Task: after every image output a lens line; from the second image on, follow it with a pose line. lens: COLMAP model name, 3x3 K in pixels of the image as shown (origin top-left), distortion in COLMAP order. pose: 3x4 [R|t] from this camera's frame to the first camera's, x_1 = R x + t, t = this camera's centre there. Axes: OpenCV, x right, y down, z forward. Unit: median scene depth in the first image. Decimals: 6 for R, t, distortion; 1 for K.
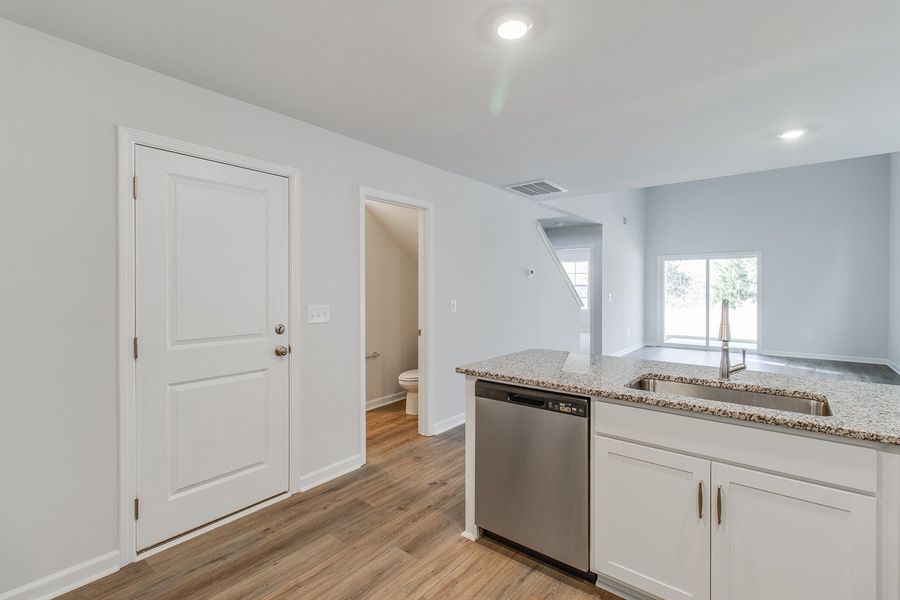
lens RADIAL K [[412.9, 0, 451.3], [0, 412.9, 289.1], [0, 0, 1]] dist [0.001036, 0.000458]
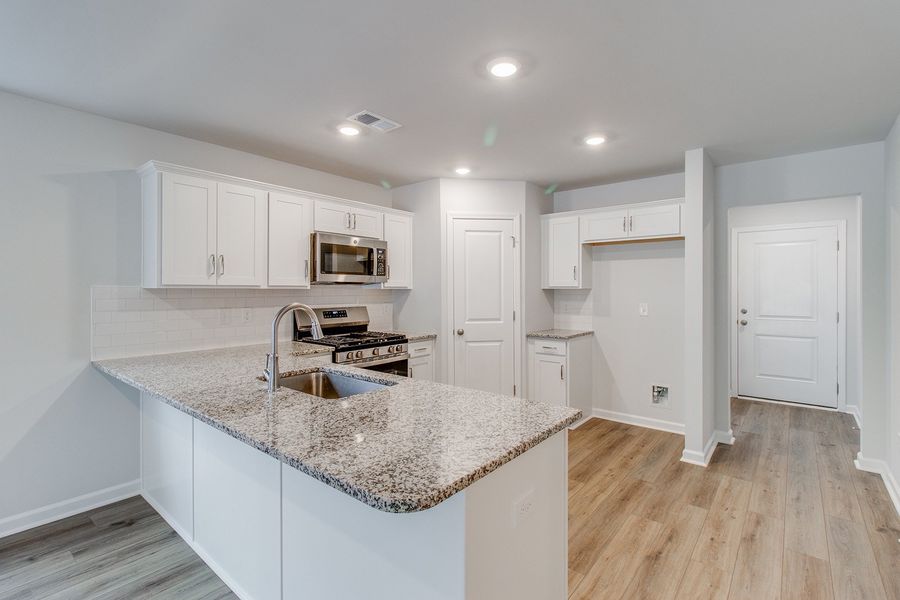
lens RADIAL K [[416.4, 0, 450.0], [0, 416.4, 286.7], [0, 0, 1]] dist [0.002450, 0.000707]
pose [[-0.999983, 0.000647, 0.005867, 0.073105], [0.000643, 1.000000, -0.000636, -0.004028], [-0.005867, -0.000632, -0.999983, 0.536564]]
